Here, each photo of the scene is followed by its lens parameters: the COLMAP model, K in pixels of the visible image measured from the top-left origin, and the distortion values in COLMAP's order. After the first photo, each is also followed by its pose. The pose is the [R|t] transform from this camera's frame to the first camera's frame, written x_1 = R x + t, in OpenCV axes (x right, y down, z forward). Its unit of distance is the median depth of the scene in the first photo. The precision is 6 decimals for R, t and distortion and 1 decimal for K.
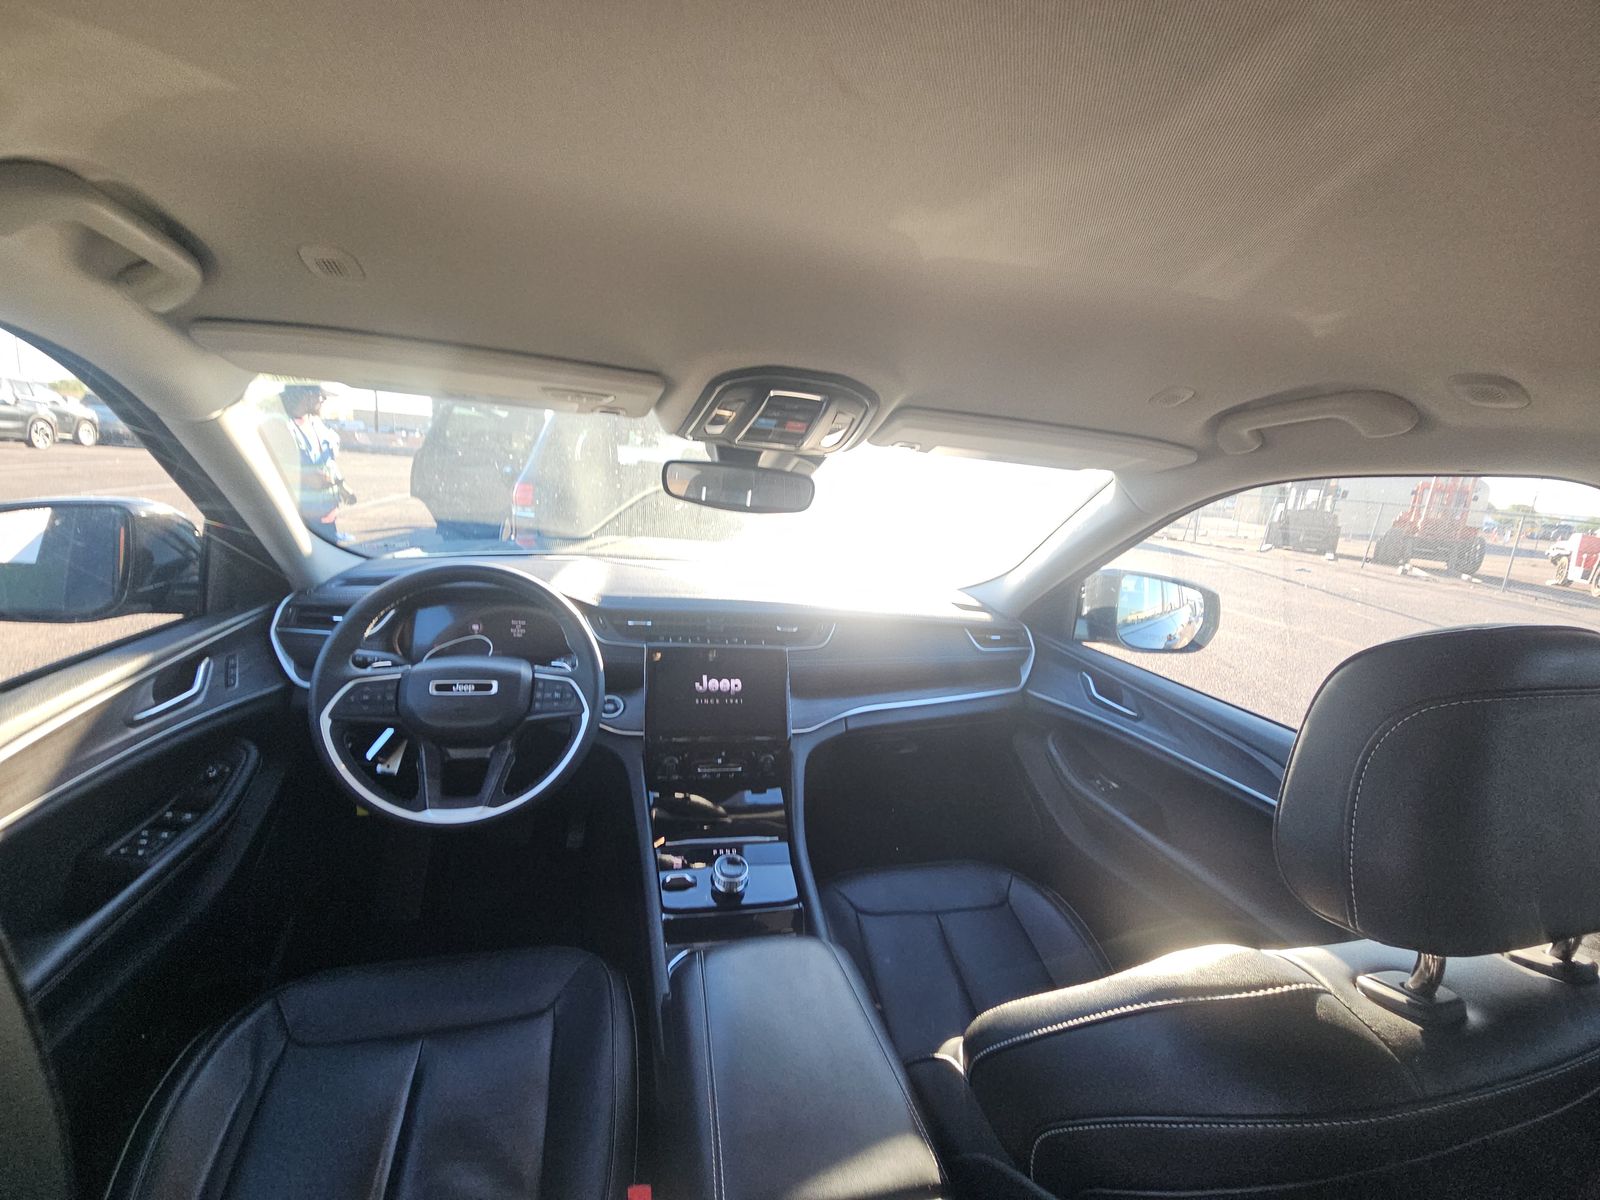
lens RADIAL K [[662.9, 0, 800.0], [0, 662.9, 600.0], [0, 0, 1]] dist [0.000331, -0.009911]
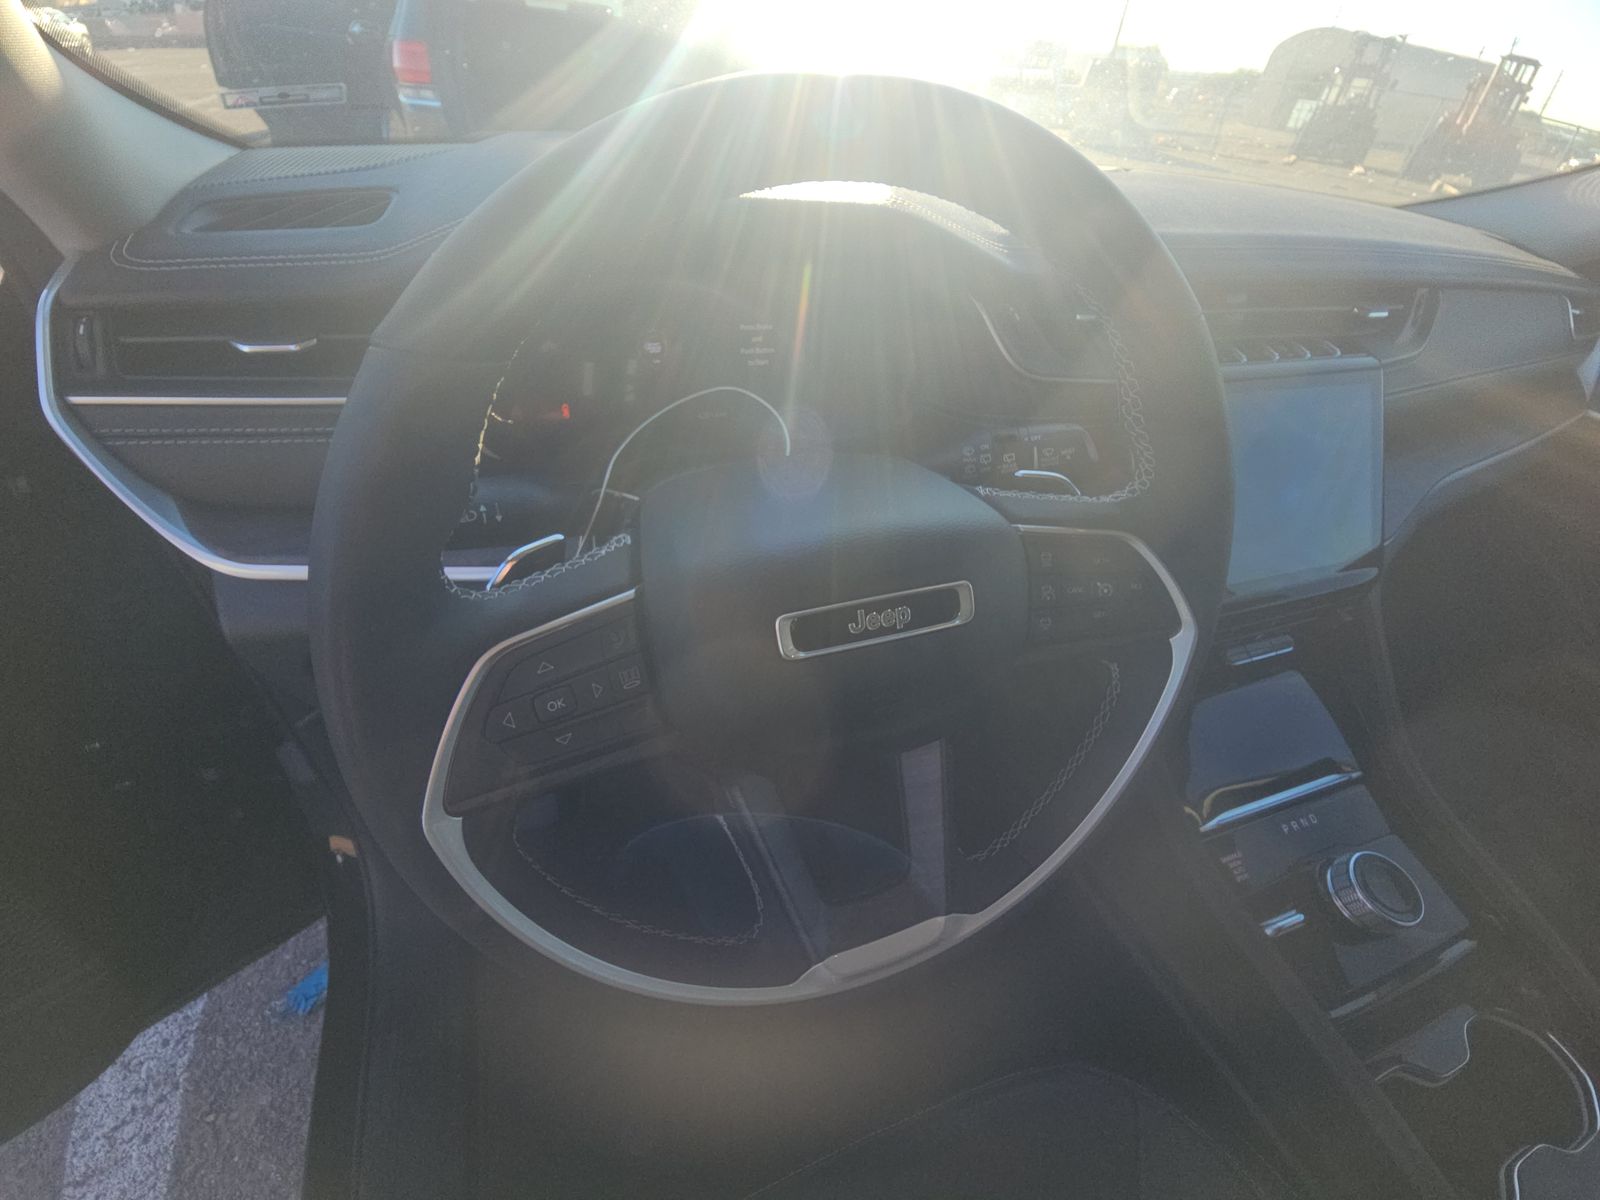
lens RADIAL K [[662.9, 0, 800.0], [0, 662.9, 600.0], [0, 0, 1]] dist [0.000331, -0.009911]
pose [[0.995158, -0.066654, 0.072240, -0.377308], [0.023882, 0.876893, 0.480092, -0.006387], [-0.095347, -0.476042, 0.874238, 0.513772]]
